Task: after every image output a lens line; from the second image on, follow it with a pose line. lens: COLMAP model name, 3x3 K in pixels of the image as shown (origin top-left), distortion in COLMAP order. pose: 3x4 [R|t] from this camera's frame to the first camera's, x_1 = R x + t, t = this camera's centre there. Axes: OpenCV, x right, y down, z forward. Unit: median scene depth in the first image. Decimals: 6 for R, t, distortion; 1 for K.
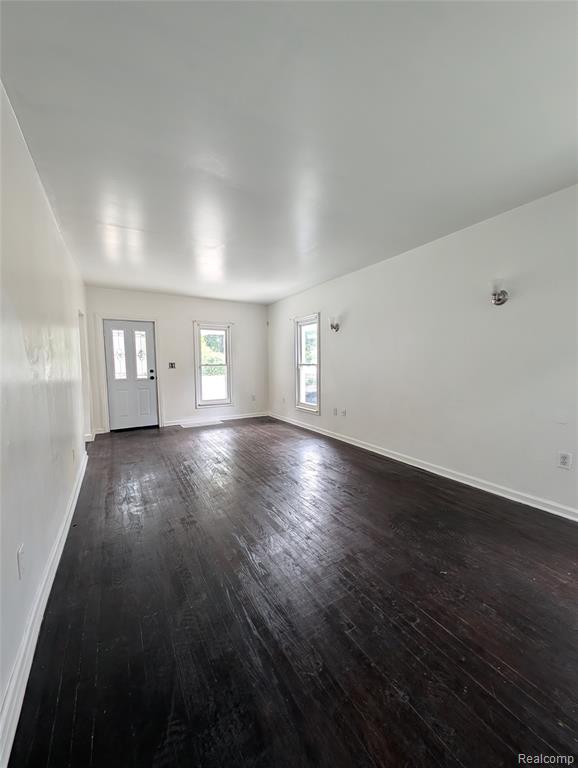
lens RADIAL K [[292.4, 0, 289.0], [0, 292.4, 384.0], [0, 0, 1]] dist [0.000653, 0.000268]
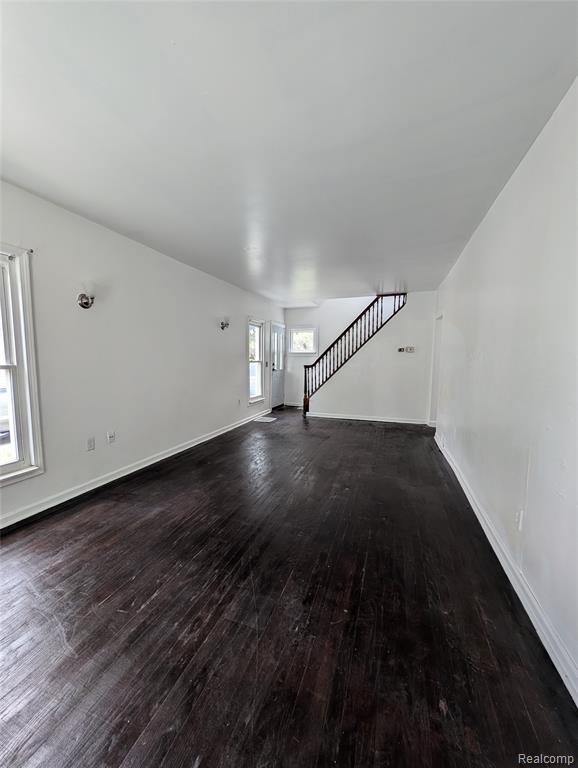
lens RADIAL K [[292.4, 0, 289.0], [0, 292.4, 384.0], [0, 0, 1]] dist [0.000653, 0.000268]
pose [[-0.639250, -0.054570, 0.767060, -0.671084], [0.064506, 0.990158, 0.124199, -0.090919], [-0.766289, 0.128874, -0.629439, 1.289322]]
